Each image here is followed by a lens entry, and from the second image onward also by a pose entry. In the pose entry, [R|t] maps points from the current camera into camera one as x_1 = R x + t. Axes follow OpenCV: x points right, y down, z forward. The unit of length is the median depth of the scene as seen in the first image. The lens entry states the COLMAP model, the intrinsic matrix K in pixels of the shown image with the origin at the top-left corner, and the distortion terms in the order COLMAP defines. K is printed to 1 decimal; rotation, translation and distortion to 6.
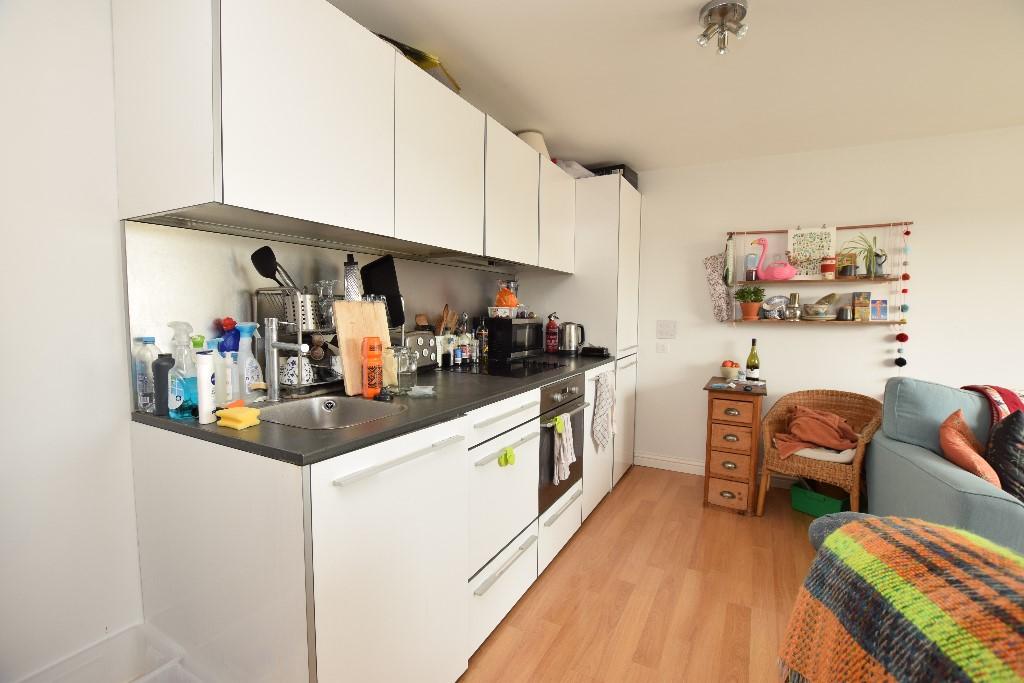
lens RADIAL K [[458.1, 0, 512.0], [0, 458.1, 341.5], [0, 0, 1]] dist [-0.002006, -0.000360]
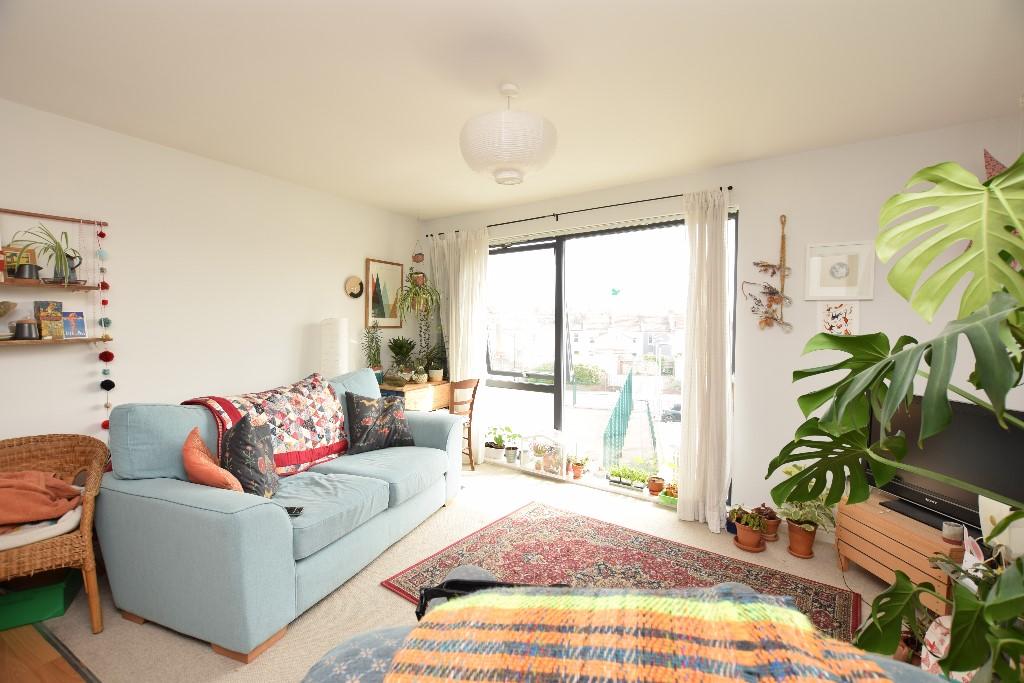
lens RADIAL K [[458.1, 0, 512.0], [0, 458.1, 341.5], [0, 0, 1]] dist [-0.002006, -0.000360]
pose [[0.044007, -0.053047, 0.997622, 0.031057], [0.067588, 0.996459, 0.050004, -0.028548], [-0.996742, 0.065227, 0.047436, 0.202449]]
